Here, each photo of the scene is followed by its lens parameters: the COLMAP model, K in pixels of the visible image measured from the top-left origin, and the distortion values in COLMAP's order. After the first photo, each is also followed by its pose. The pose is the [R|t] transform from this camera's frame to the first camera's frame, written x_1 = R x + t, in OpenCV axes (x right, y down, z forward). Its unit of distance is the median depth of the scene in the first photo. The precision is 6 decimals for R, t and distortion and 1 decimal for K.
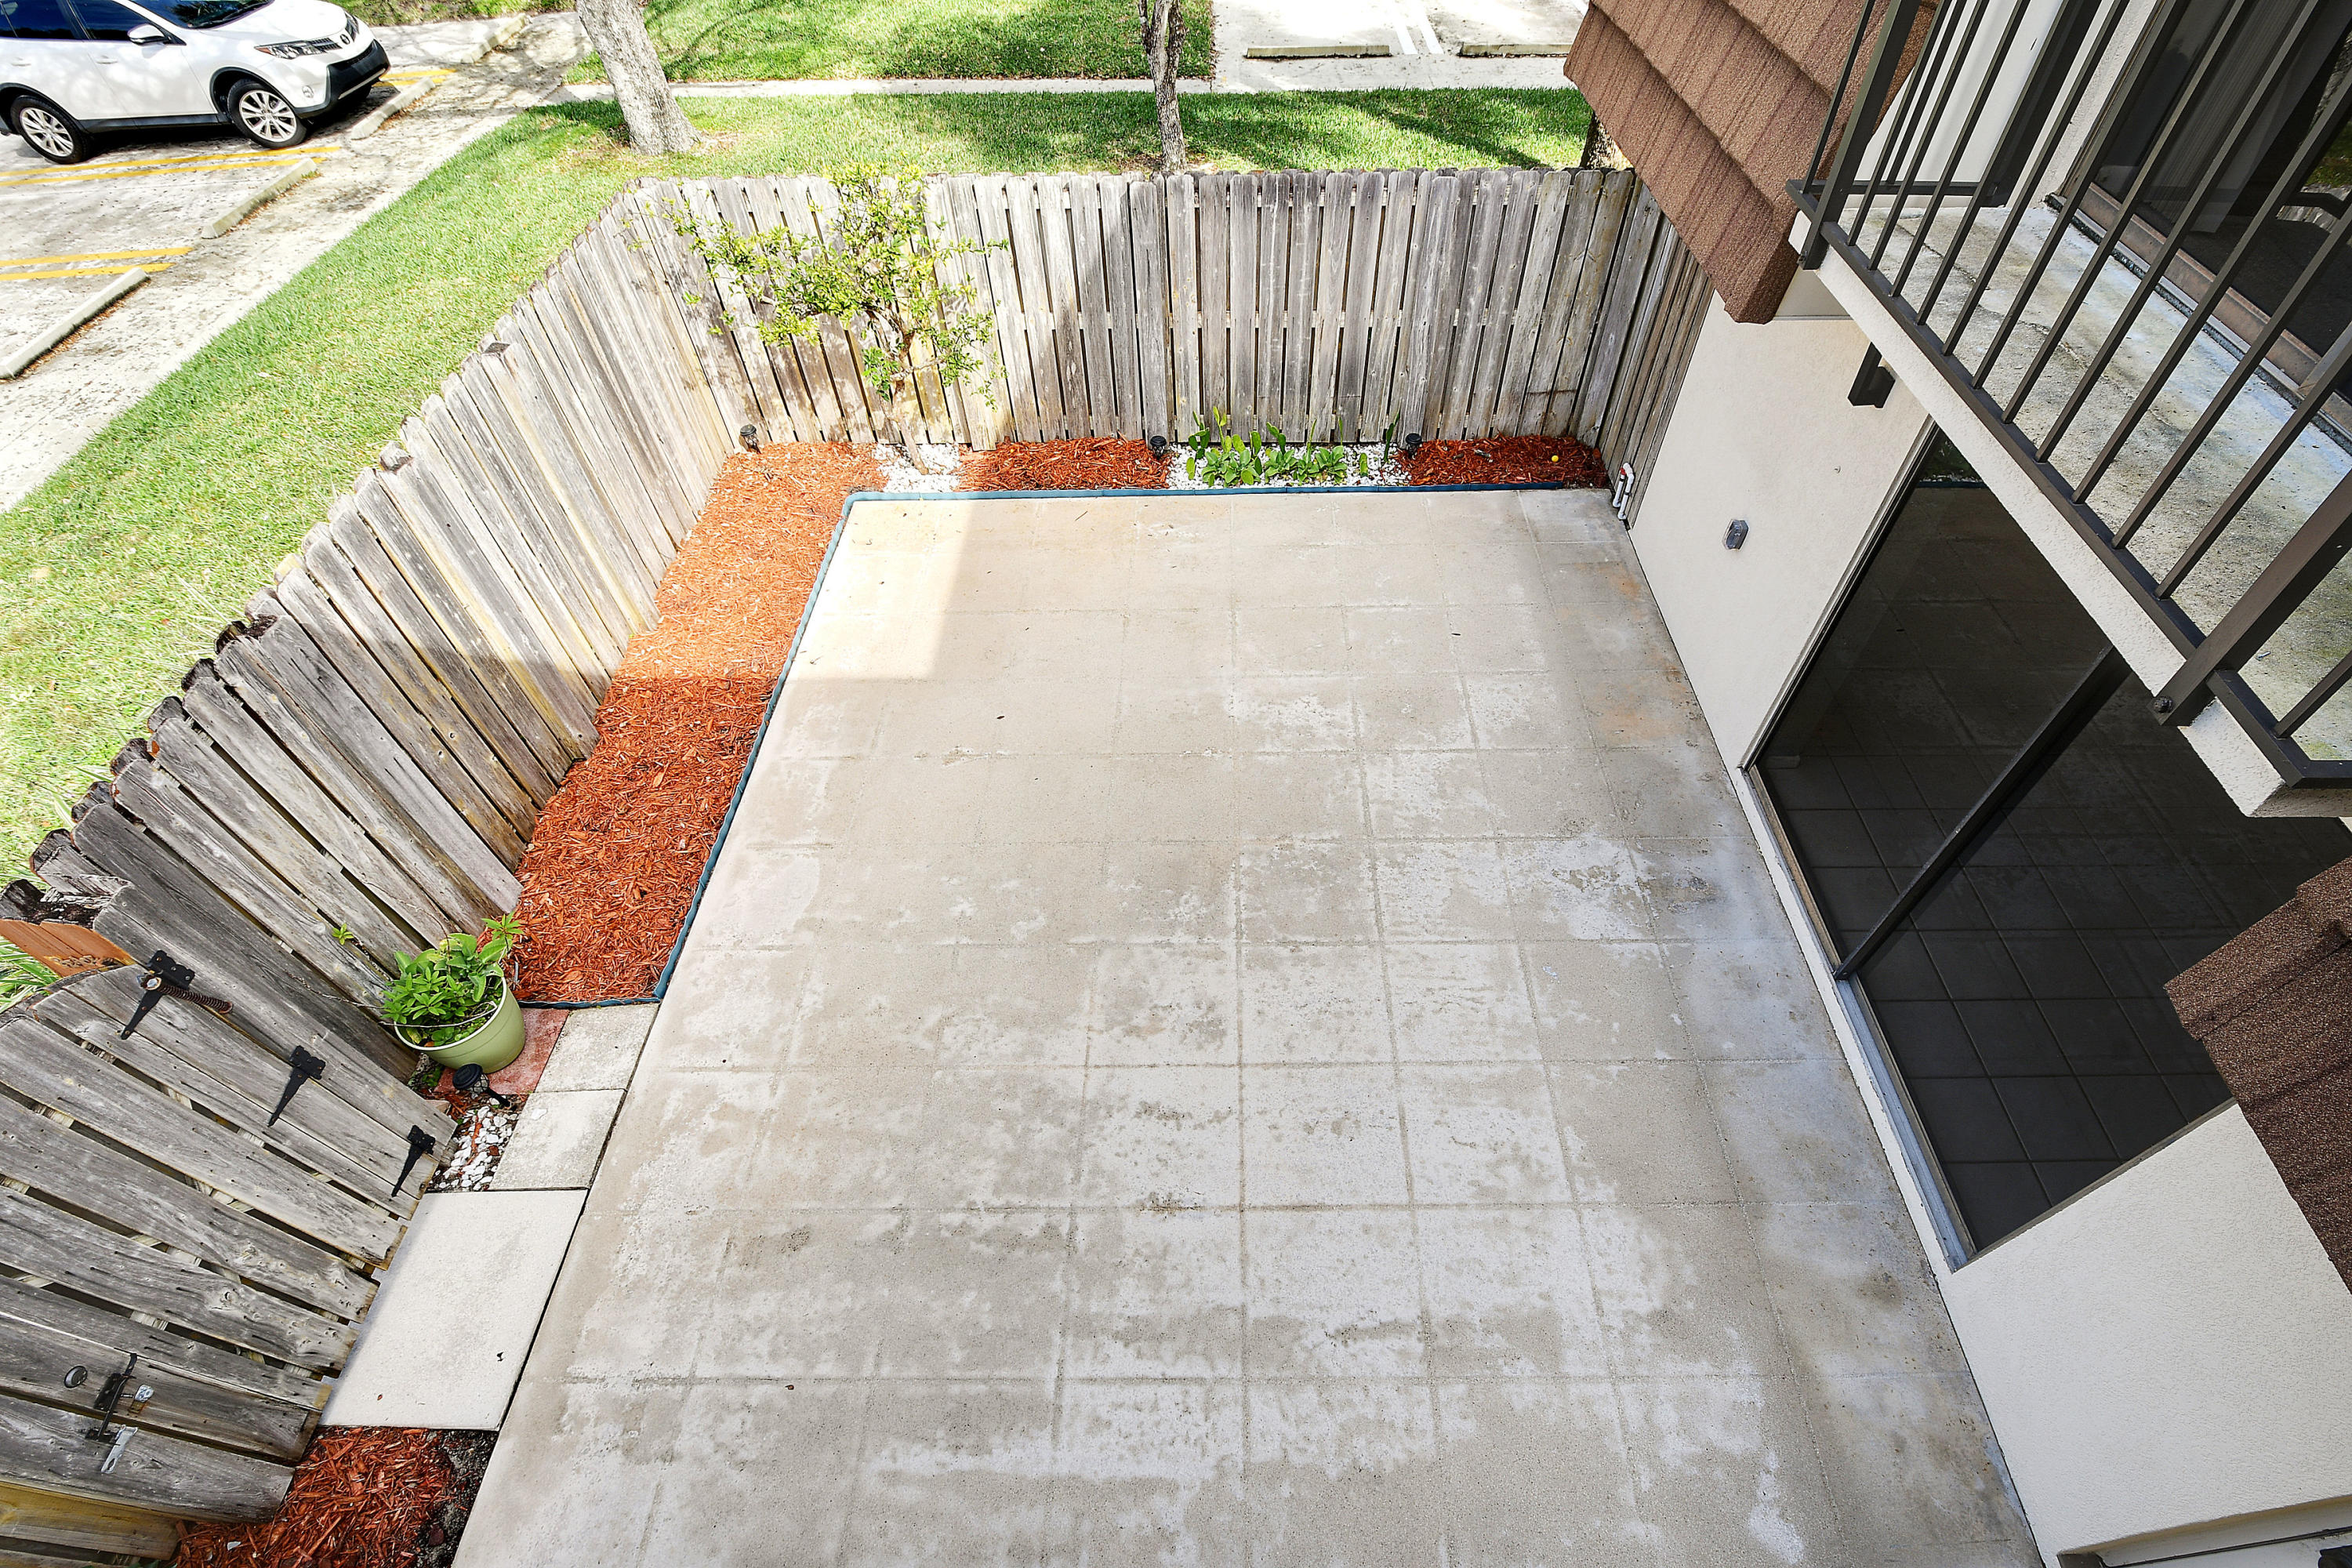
lens RADIAL K [[1055.8, 0, 1222.8], [0, 1055.8, 852.8], [0, 0, 1]] dist [0.001239, -0.010155]
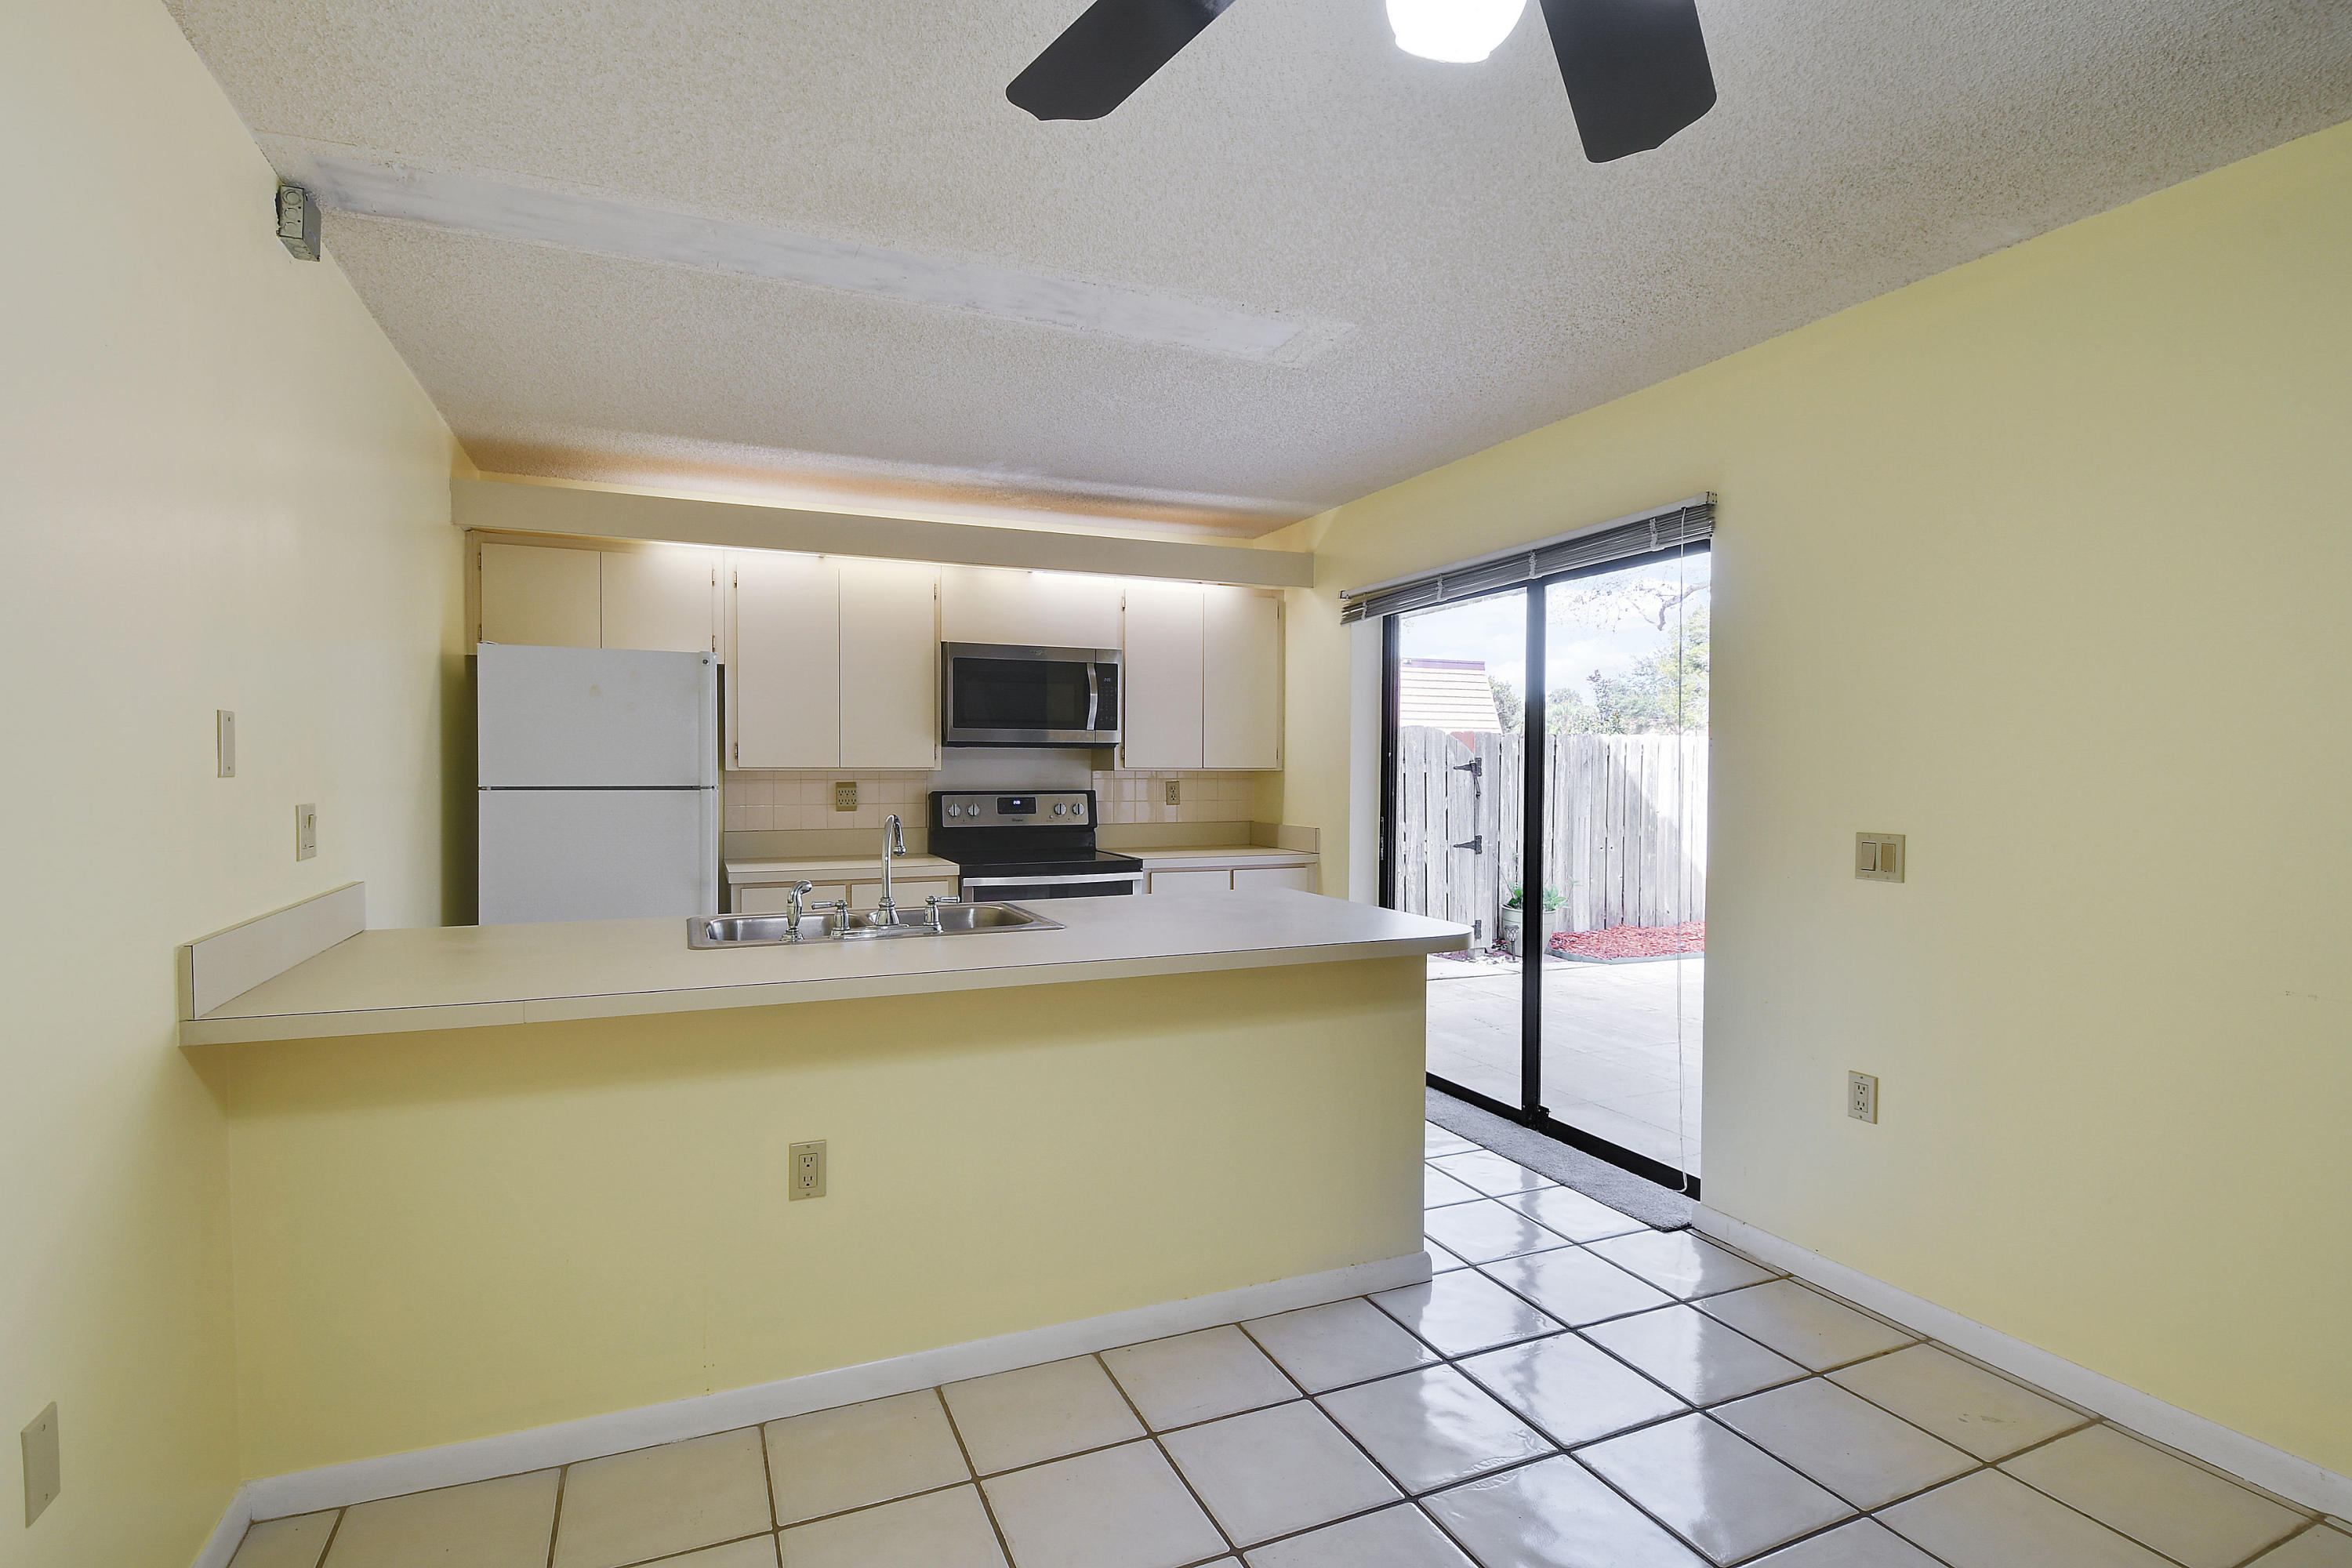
lens RADIAL K [[1121.6, 0, 1168.8], [0, 1121.6, 790.2], [0, 0, 1]] dist [-0.010811, -0.007756]
pose [[0.388950, 0.026146, -0.920888, 0.783459], [-0.721972, 0.629565, -0.287060, 0.933257], [0.572253, 0.776508, 0.263746, -0.081197]]
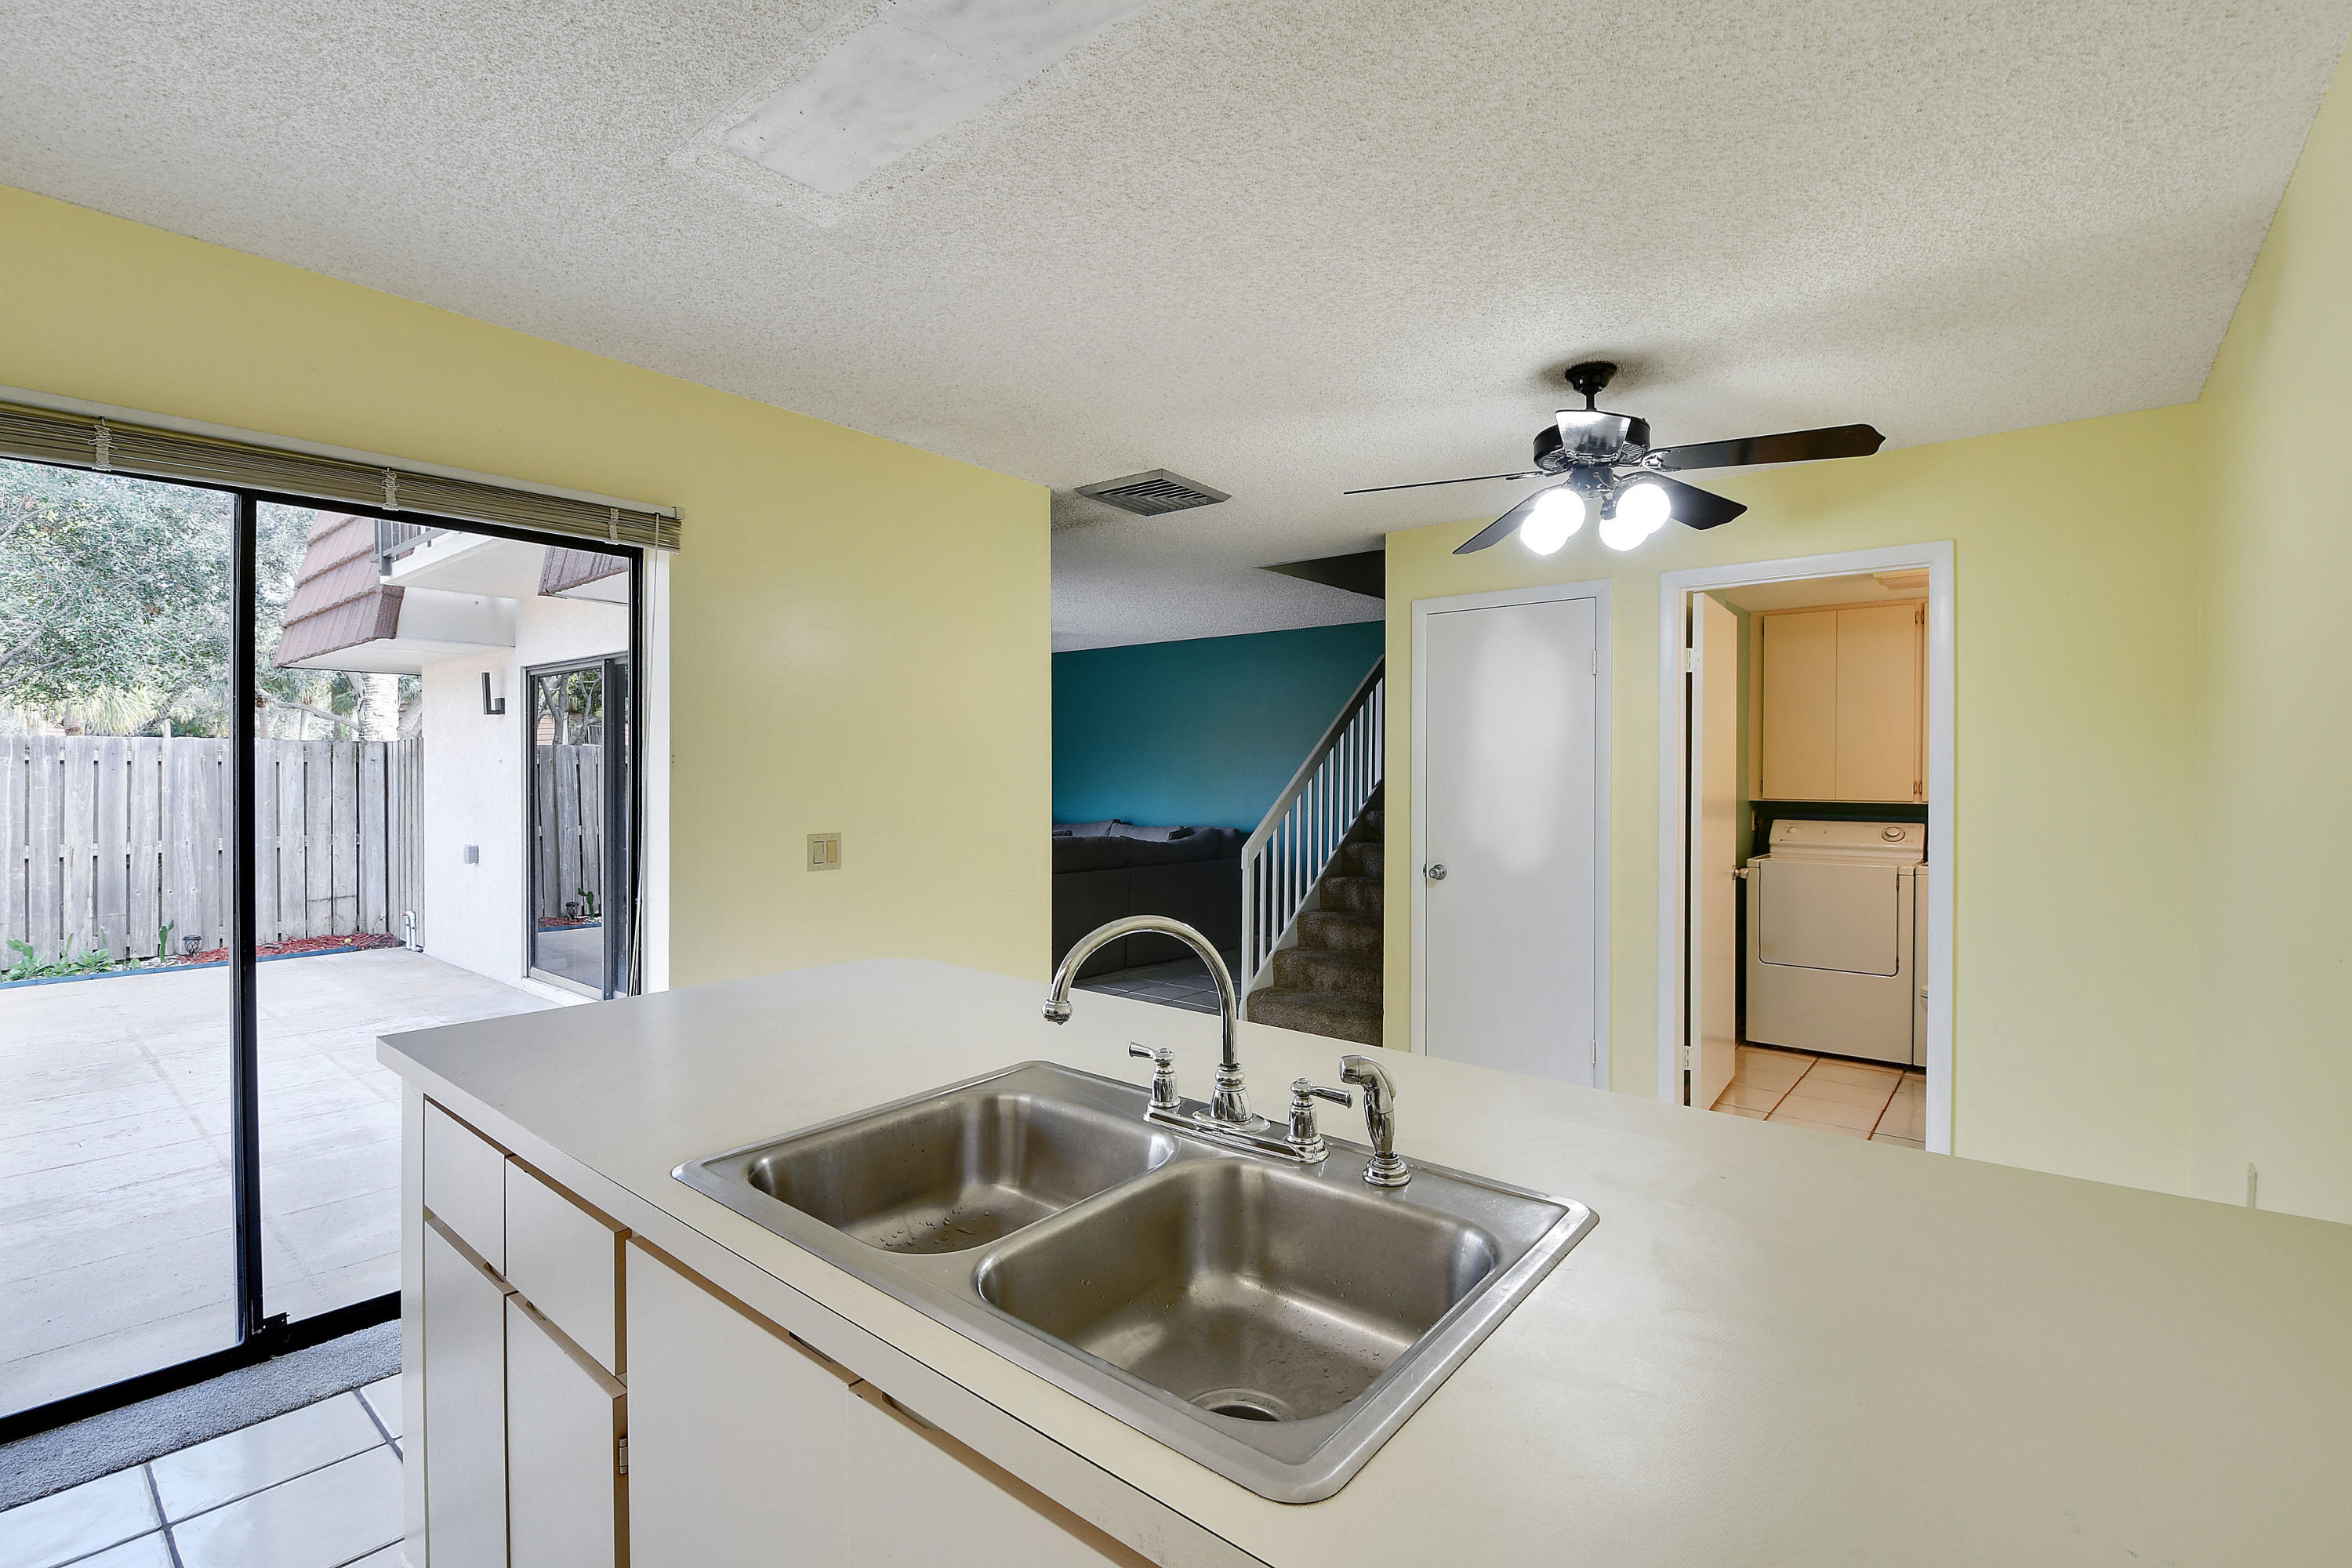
lens RADIAL K [[1055.8, 0, 1142.6], [0, 1055.8, 774.0], [0, 0, 1]] dist [0.001239, -0.010155]
pose [[0.656768, 0.003936, 0.754082, 0.002359], [0.584047, 0.629906, -0.511964, 0.976967], [-0.477016, 0.776661, 0.411403, -0.123715]]
